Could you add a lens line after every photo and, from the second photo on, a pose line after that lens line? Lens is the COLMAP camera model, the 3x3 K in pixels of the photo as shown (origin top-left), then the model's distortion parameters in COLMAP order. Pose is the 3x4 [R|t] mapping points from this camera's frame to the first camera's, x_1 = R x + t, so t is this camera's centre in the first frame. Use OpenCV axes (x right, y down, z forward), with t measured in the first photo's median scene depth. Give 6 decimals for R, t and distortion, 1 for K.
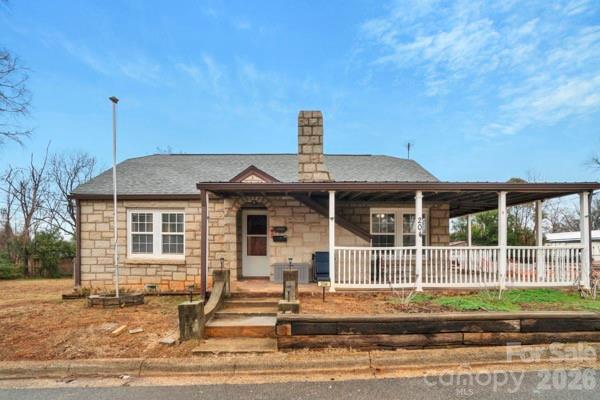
lens RADIAL K [[269.8, 0, 299.8], [0, 269.8, 221.0], [0, 0, 1]] dist [-0.036710, 0.000186]
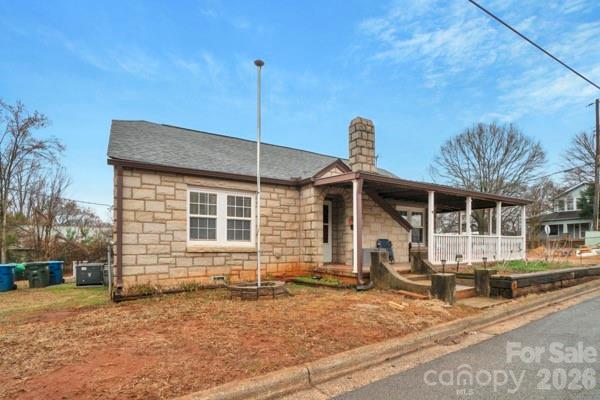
lens RADIAL K [[268.1, 0, 300.0], [0, 268.1, 213.1], [0, 0, 1]] dist [-0.025309, 0.000274]
pose [[0.881665, 0.054839, 0.468679, -0.738441], [-0.052343, 0.998460, -0.018361, 0.035860], [-0.468964, -0.008344, 0.883178, 0.104906]]
